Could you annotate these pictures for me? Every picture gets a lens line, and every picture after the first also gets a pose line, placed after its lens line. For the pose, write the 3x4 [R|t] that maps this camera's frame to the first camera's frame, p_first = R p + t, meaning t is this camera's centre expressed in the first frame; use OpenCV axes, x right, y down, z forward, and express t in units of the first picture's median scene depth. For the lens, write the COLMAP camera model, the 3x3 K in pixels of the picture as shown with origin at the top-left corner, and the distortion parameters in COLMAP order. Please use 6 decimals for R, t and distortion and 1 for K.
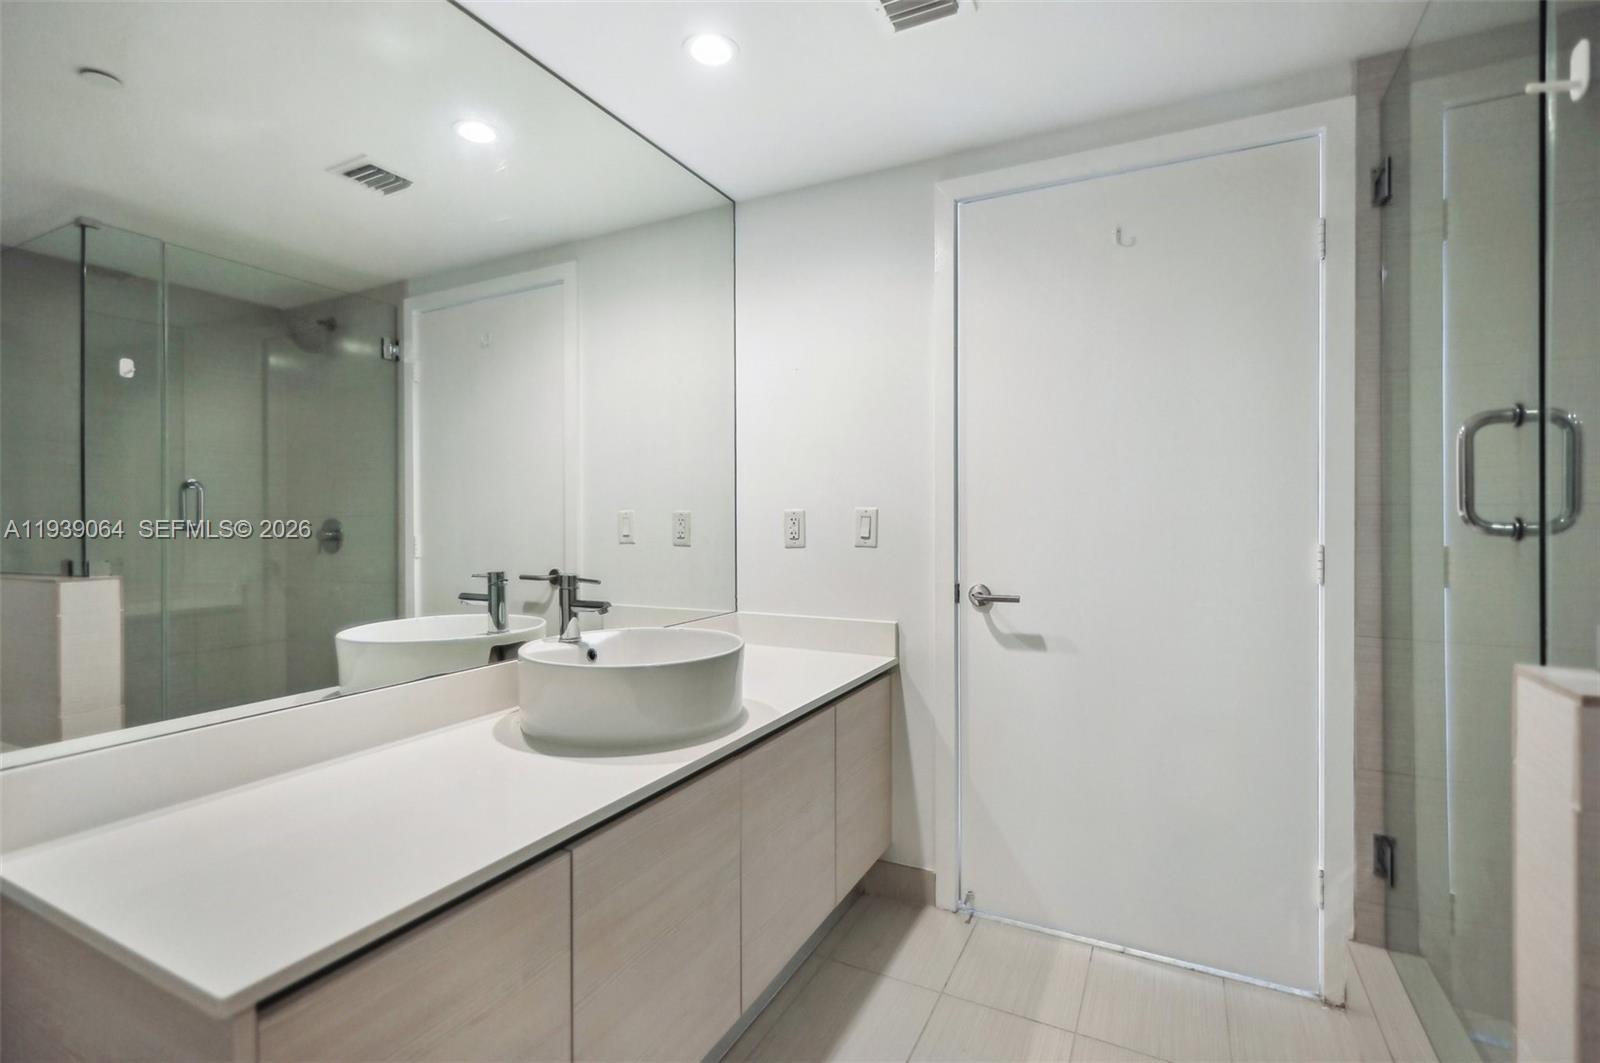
lens RADIAL K [[745.2, 0, 781.5], [0, 745.2, 527.2], [0, 0, 1]] dist [-0.002732, -0.000544]
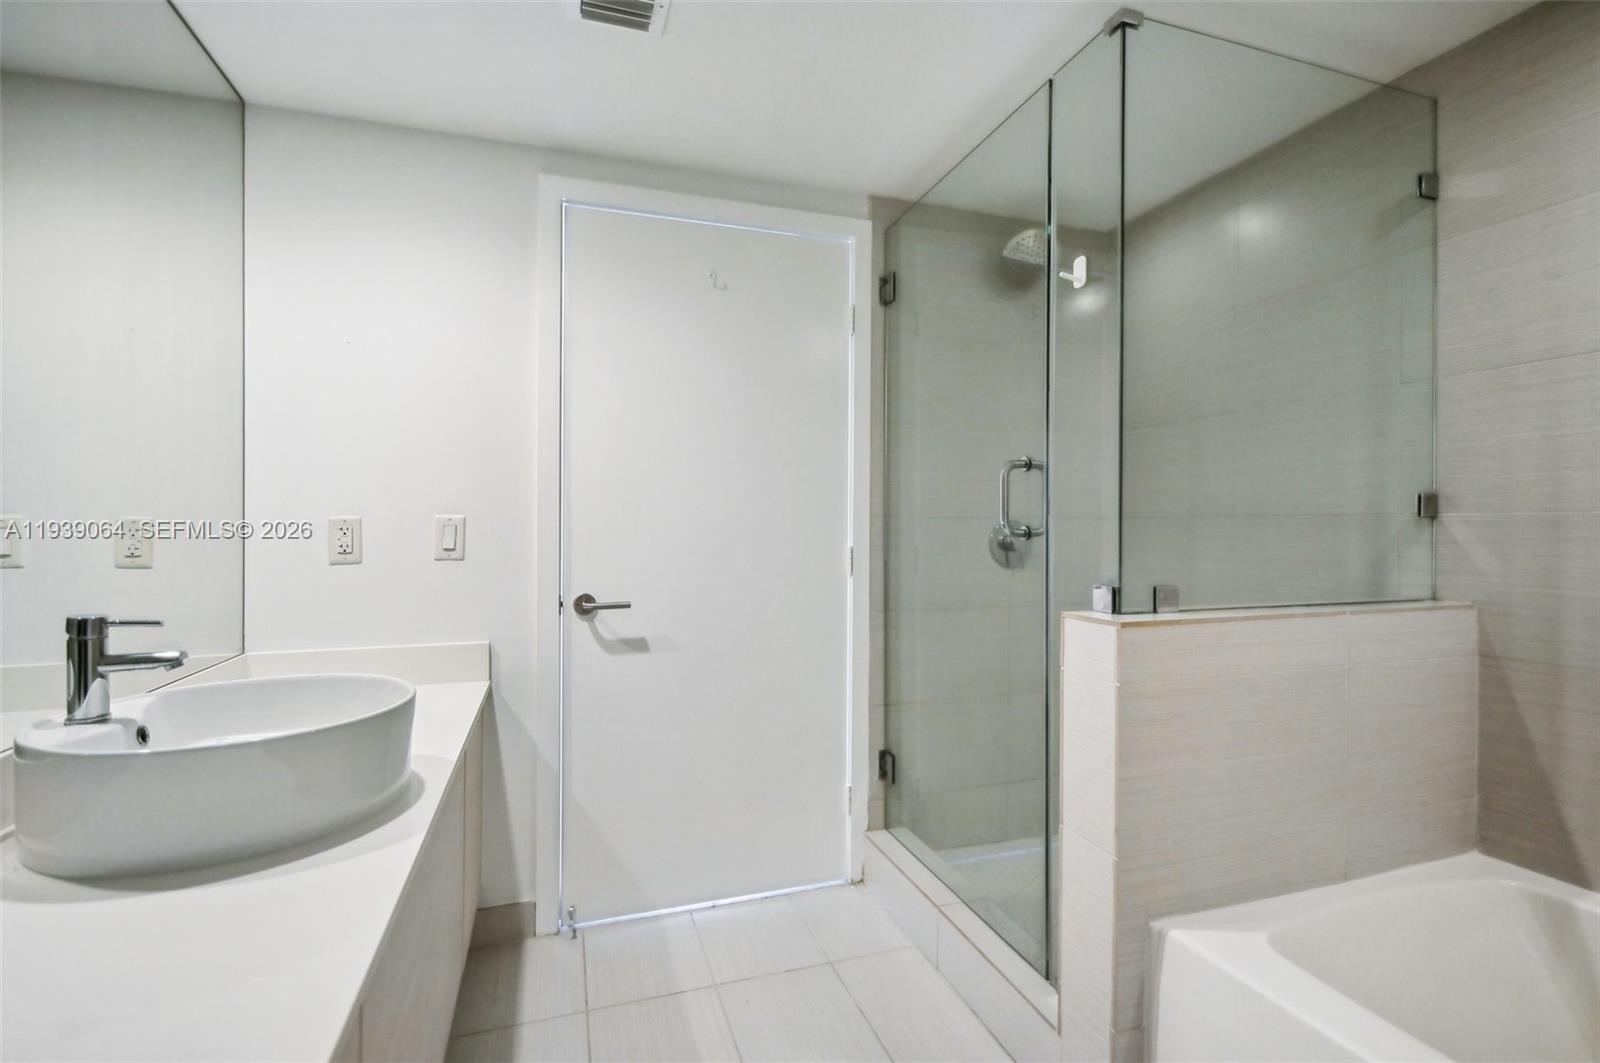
lens RADIAL K [[749.8, 0, 819.8], [0, 749.8, 542.1], [0, 0, 1]] dist [0.000061, -0.000426]
pose [[0.683174, -0.015453, 0.730092, -0.300952], [0.010545, 0.999881, 0.011296, 0.000232], [-0.730179, -0.000018, 0.683256, 0.106013]]
